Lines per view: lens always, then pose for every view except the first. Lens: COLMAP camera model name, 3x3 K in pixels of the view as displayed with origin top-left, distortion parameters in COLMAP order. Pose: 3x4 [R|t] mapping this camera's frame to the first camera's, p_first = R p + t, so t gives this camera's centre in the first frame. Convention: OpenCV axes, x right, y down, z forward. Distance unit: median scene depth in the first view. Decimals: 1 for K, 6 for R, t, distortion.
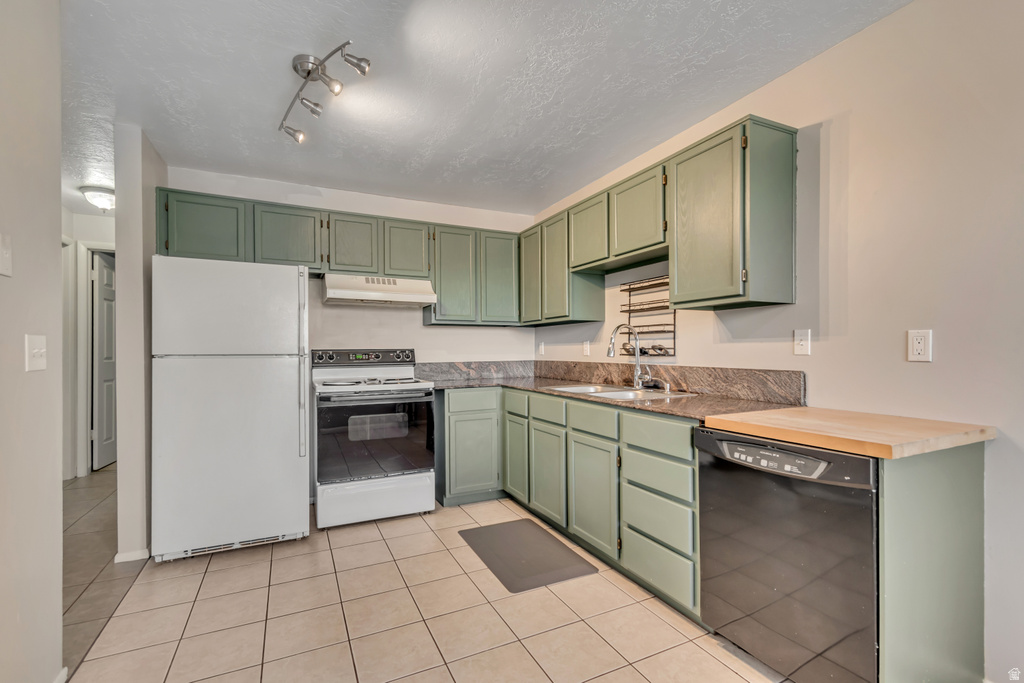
lens RADIAL K [[455.9, 0, 509.8], [0, 455.9, 352.4], [0, 0, 1]] dist [0.003629, -0.001411]
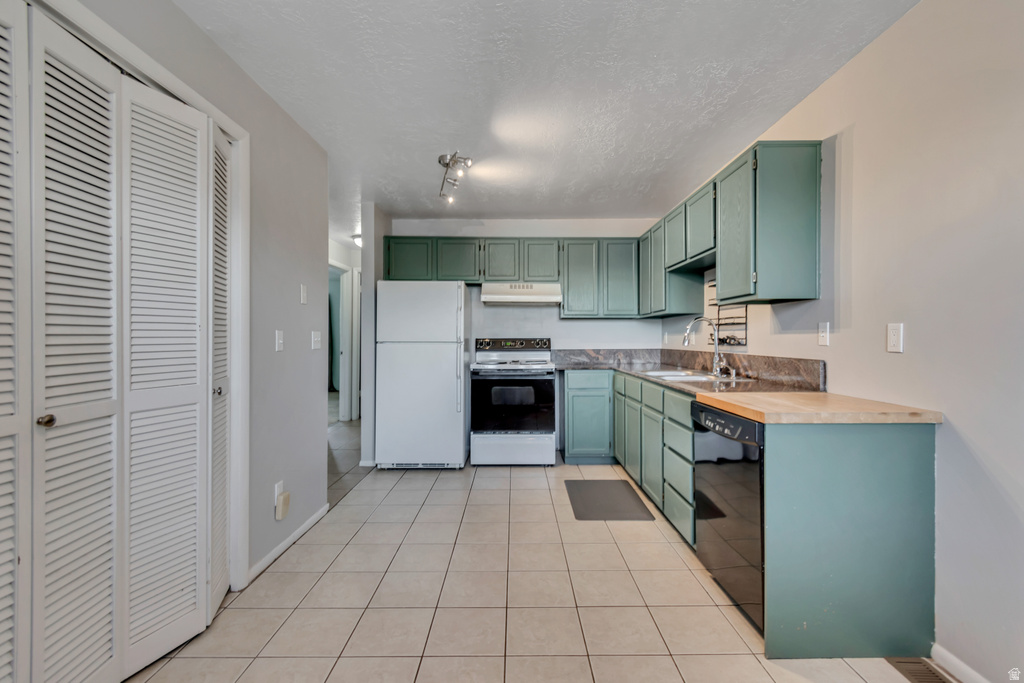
lens RADIAL K [[455.9, 0, 516.8], [0, 455.9, 338.2], [0, 0, 1]] dist [0.003629, -0.001411]
pose [[0.902248, 0.003558, -0.431203, 0.370356], [-0.005590, 0.999978, -0.003446, -0.003121], [0.431181, 0.005520, 0.902249, -0.258311]]
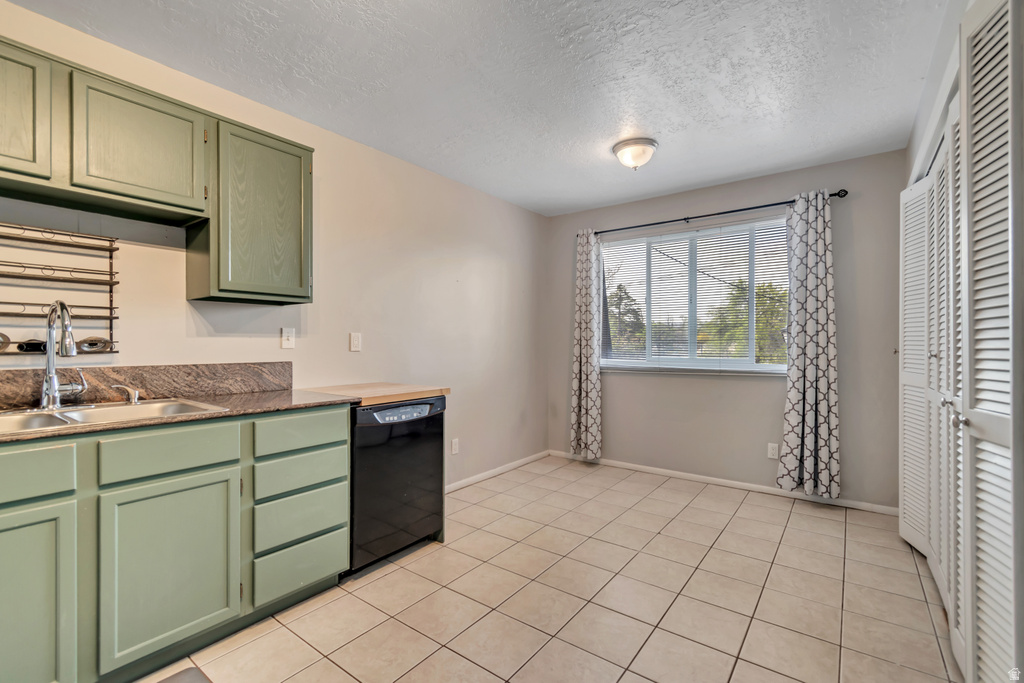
lens RADIAL K [[455.9, 0, 515.2], [0, 455.9, 346.7], [0, 0, 1]] dist [0.003629, -0.001411]
pose [[-0.460307, -0.000366, 0.887760, -0.608901], [0.009130, 0.999945, 0.005146, 0.000187], [-0.887713, 0.010473, -0.460278, 0.847239]]
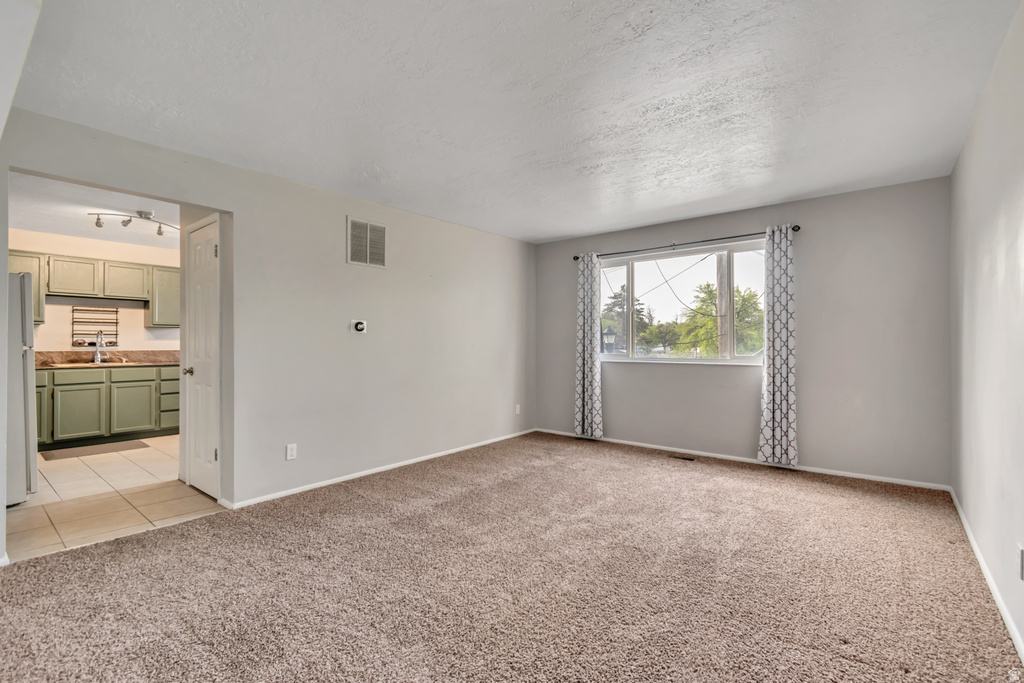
lens RADIAL K [[455.9, 0, 517.2], [0, 455.9, 342.1], [0, 0, 1]] dist [0.003629, -0.001411]
pose [[-0.431775, 0.004917, 0.901968, -2.580680], [0.005128, 0.999982, -0.002996, 0.005160], [-0.901967, 0.003331, -0.431793, 0.264272]]
